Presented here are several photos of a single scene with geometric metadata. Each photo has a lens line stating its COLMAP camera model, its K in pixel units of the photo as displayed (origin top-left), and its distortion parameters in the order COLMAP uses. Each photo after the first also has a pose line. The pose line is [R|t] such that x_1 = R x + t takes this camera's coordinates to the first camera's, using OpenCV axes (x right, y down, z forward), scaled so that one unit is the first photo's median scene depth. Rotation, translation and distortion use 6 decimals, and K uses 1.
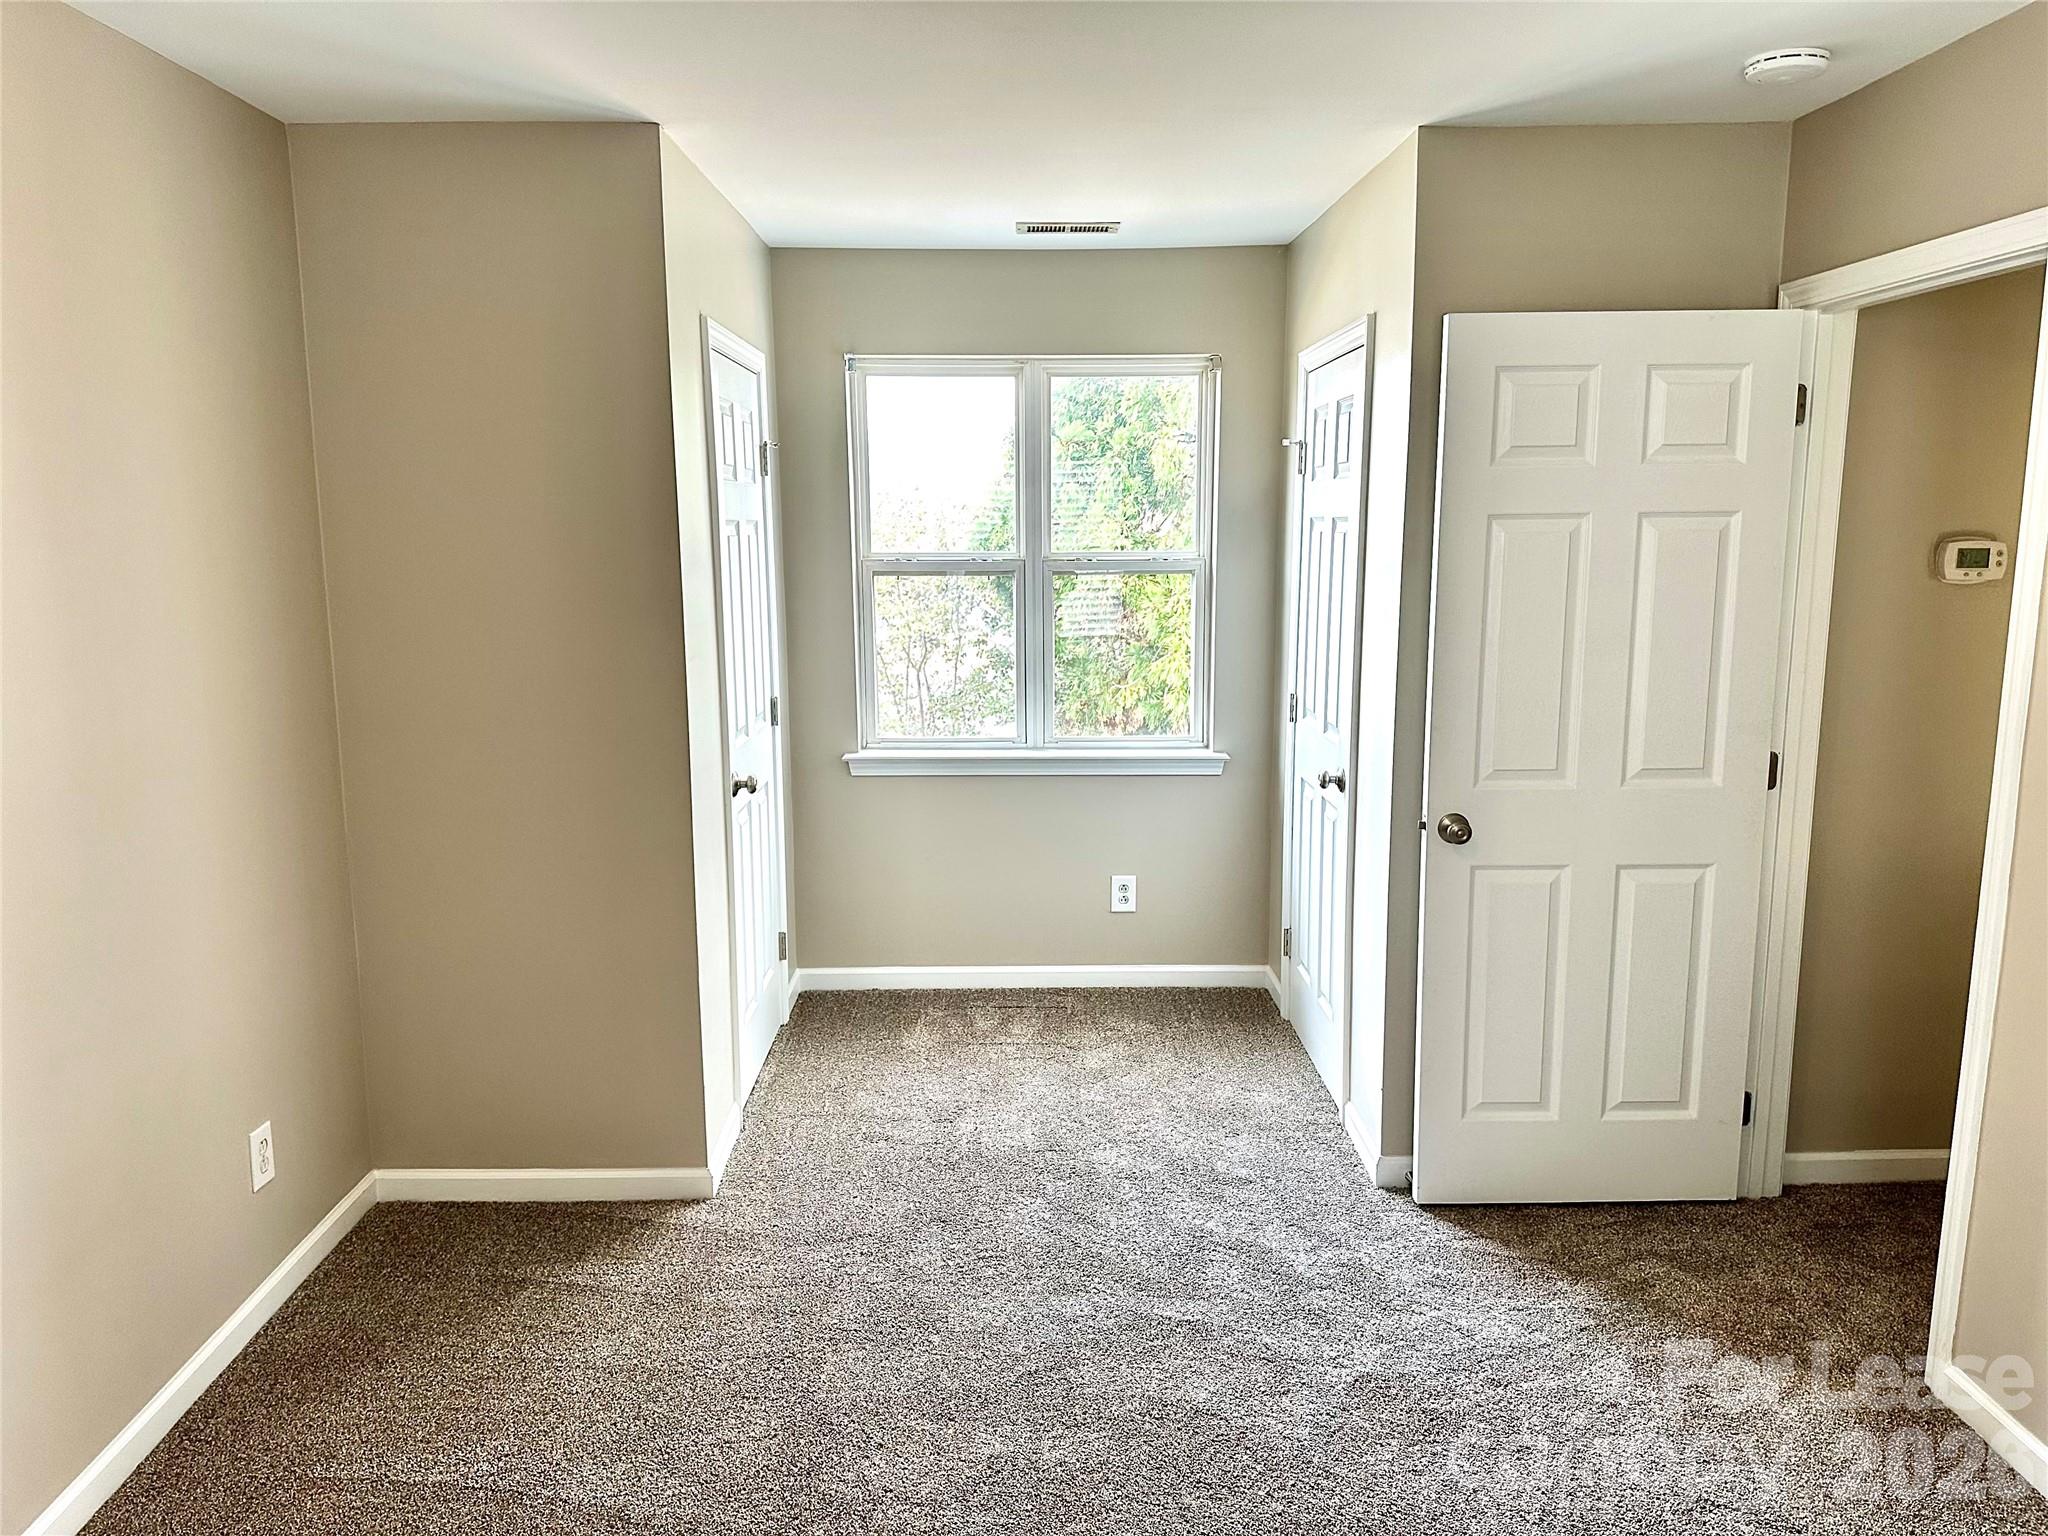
lens RADIAL K [[1430.1, 0, 1022.3], [0, 1430.1, 762.3], [0, 0, 1]] dist [0.091769, -0.118755]
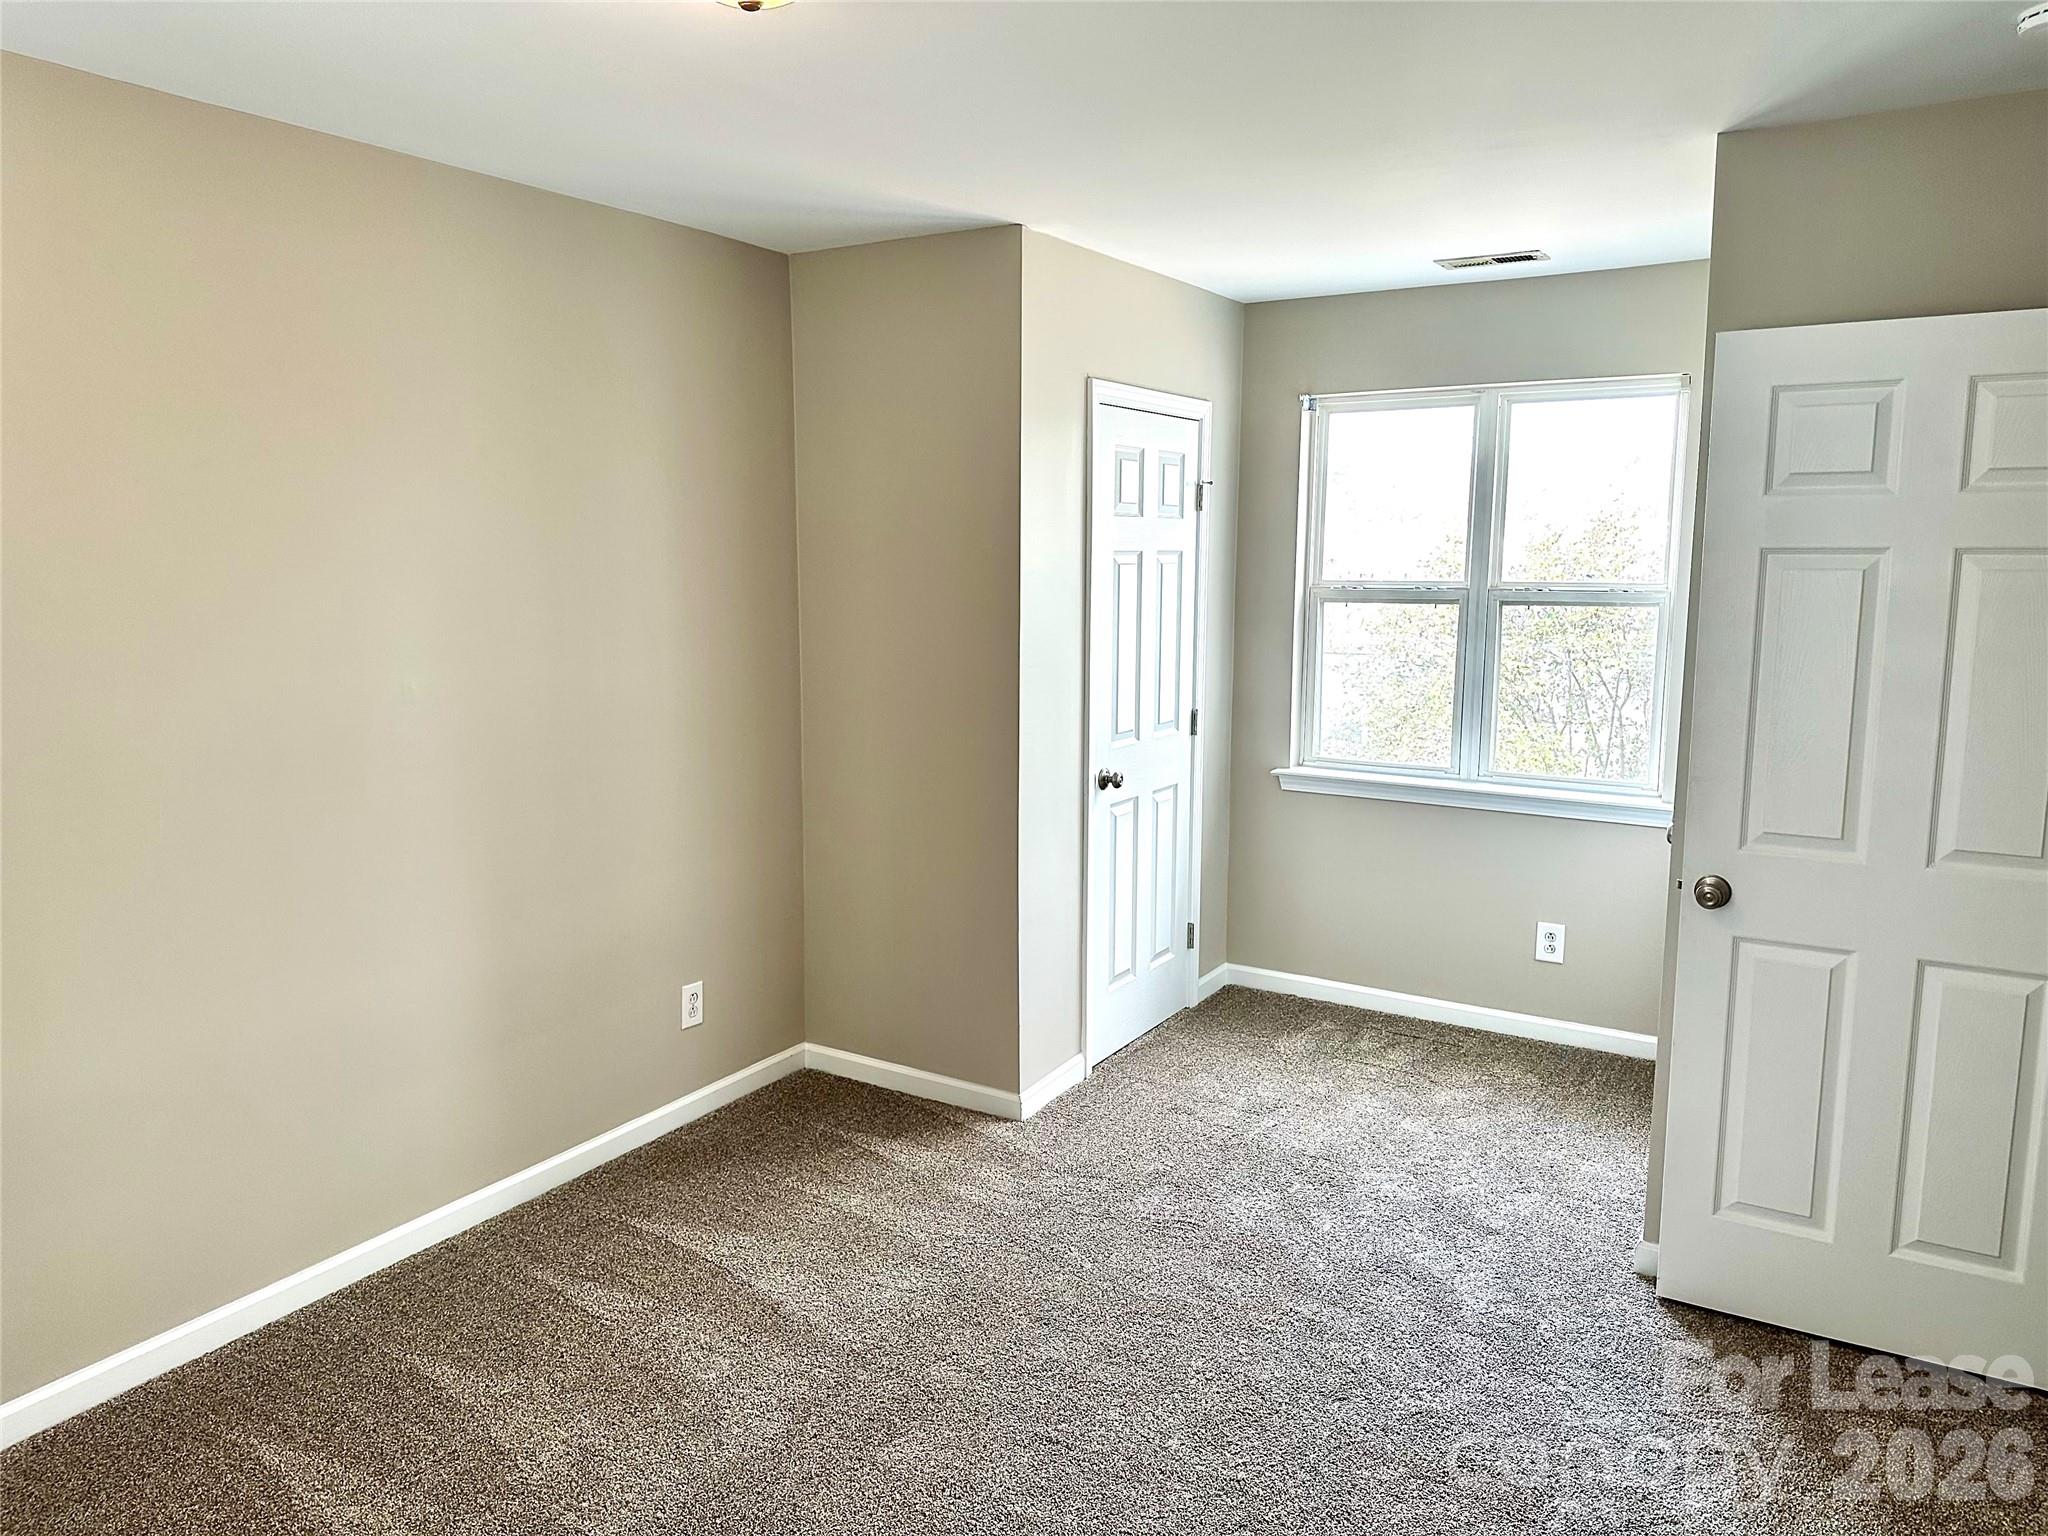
lens RADIAL K [[1430.1, 0, 1002.1], [0, 1430.1, 761.3], [0, 0, 1]] dist [0.091769, -0.118755]
pose [[0.843062, 0.086242, -0.530857, 0.367945], [-0.097024, 0.995253, 0.007603, 0.000640], [0.528993, 0.045096, 0.847427, -0.014000]]
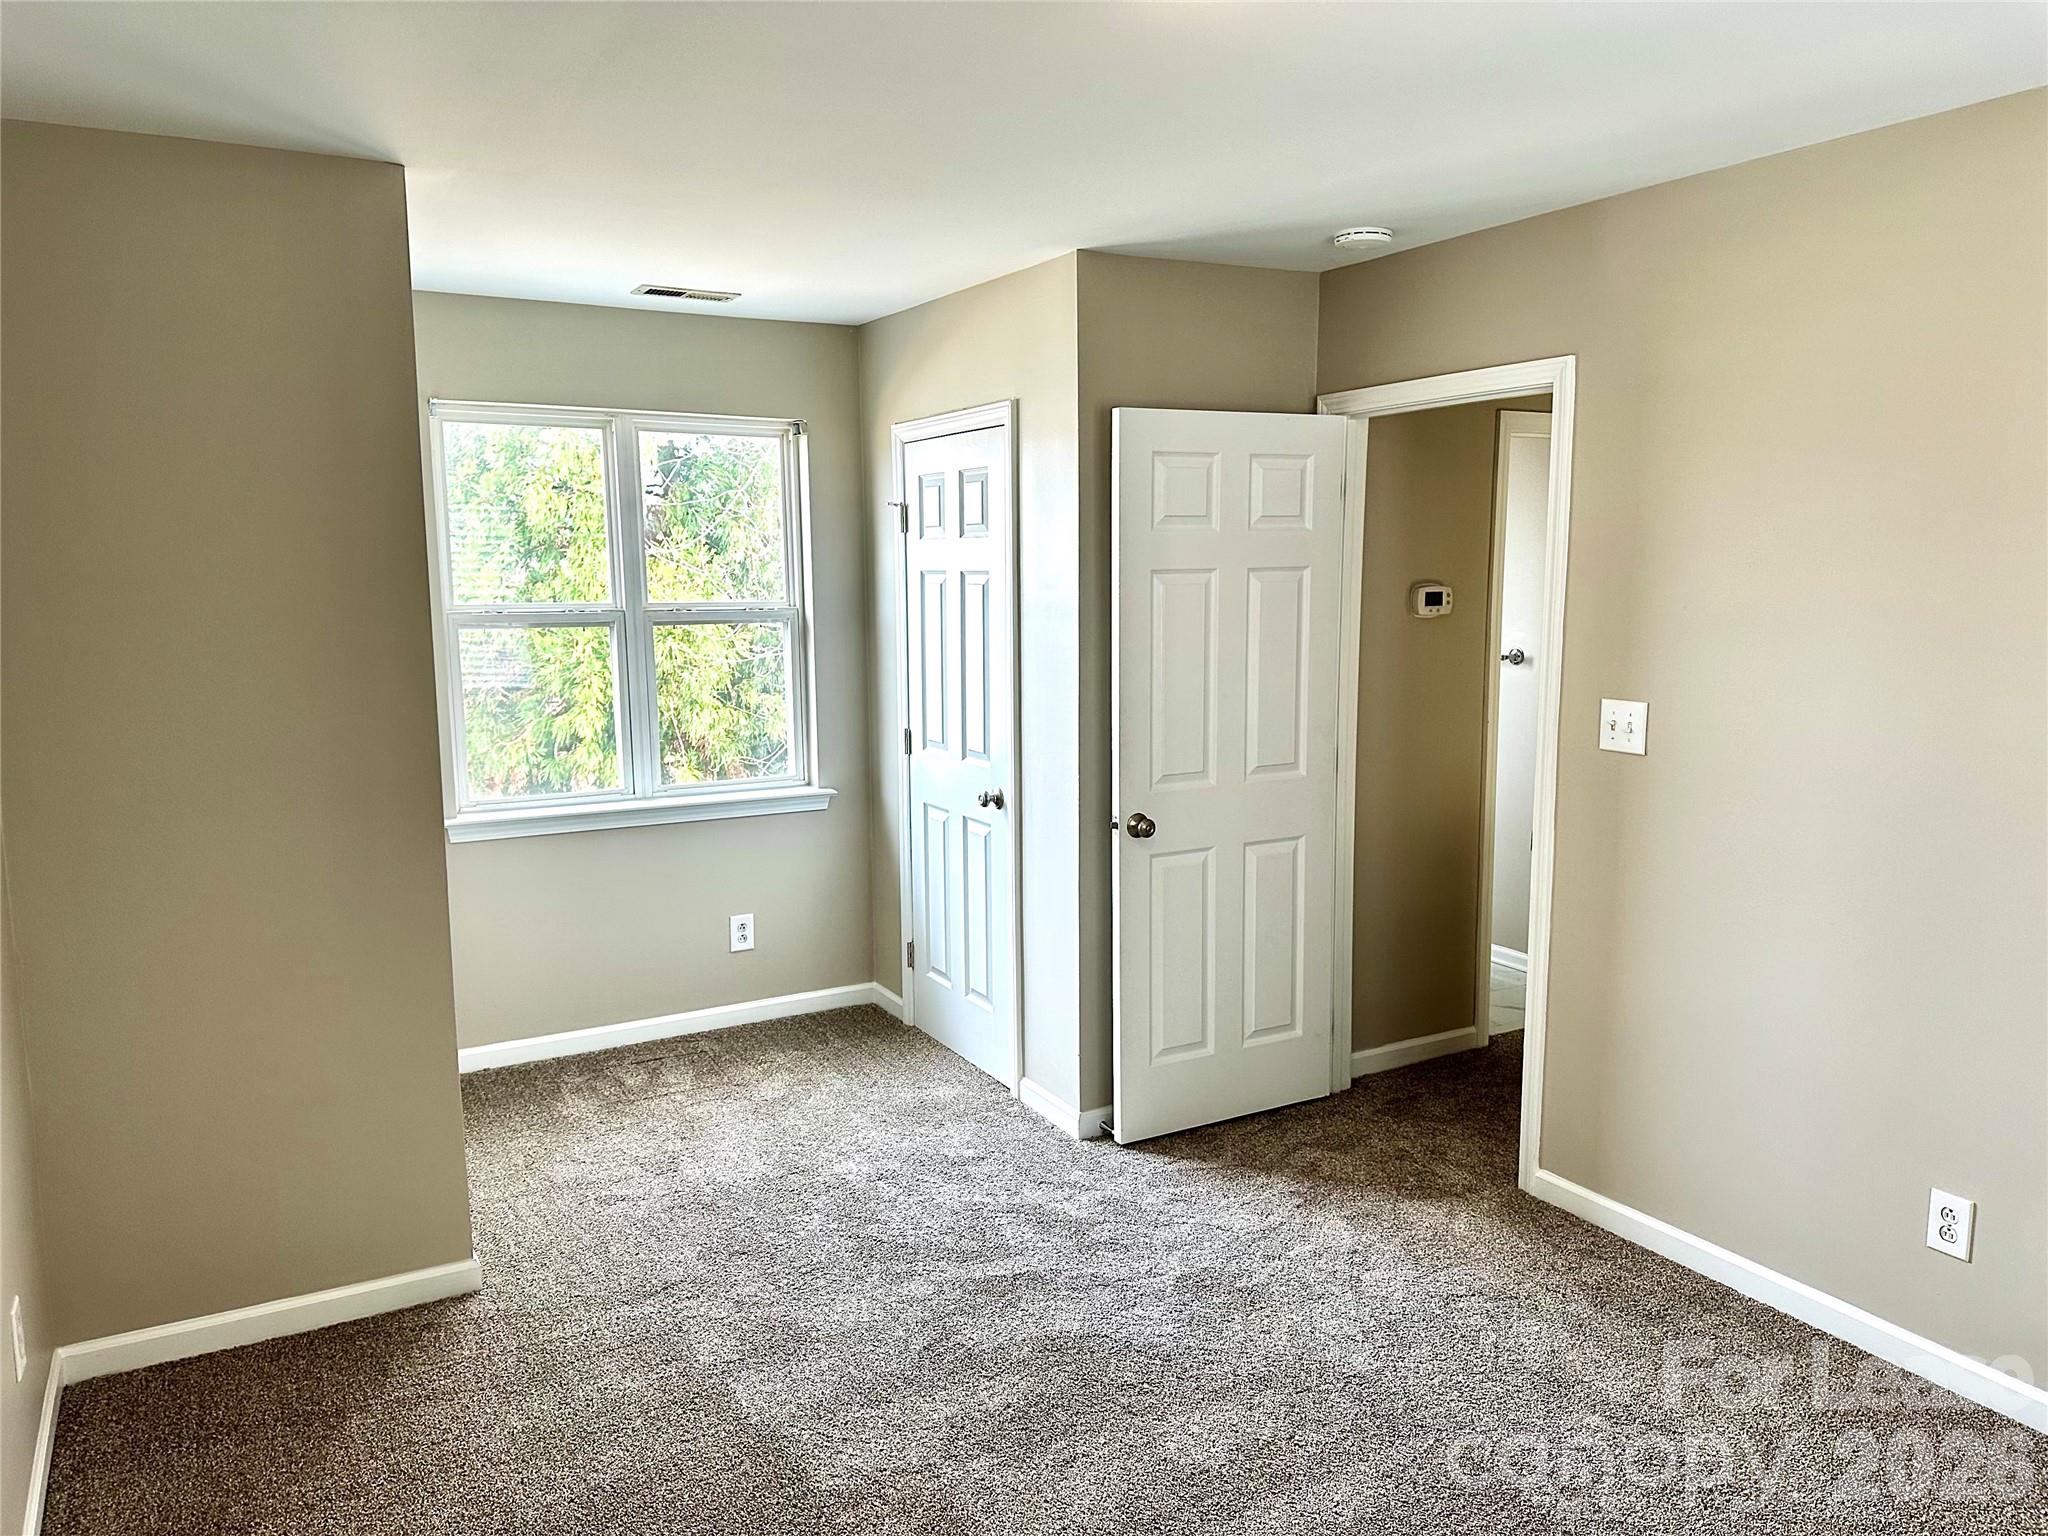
lens RADIAL K [[1430.1, 0, 1022.8], [0, 1430.1, 765.5], [0, 0, 1]] dist [0.091769, -0.118755]
pose [[0.880194, -0.068187, 0.469691, -0.320042], [0.083073, 0.996483, -0.011015, 0.000221], [-0.467288, 0.048714, 0.882762, -0.018174]]
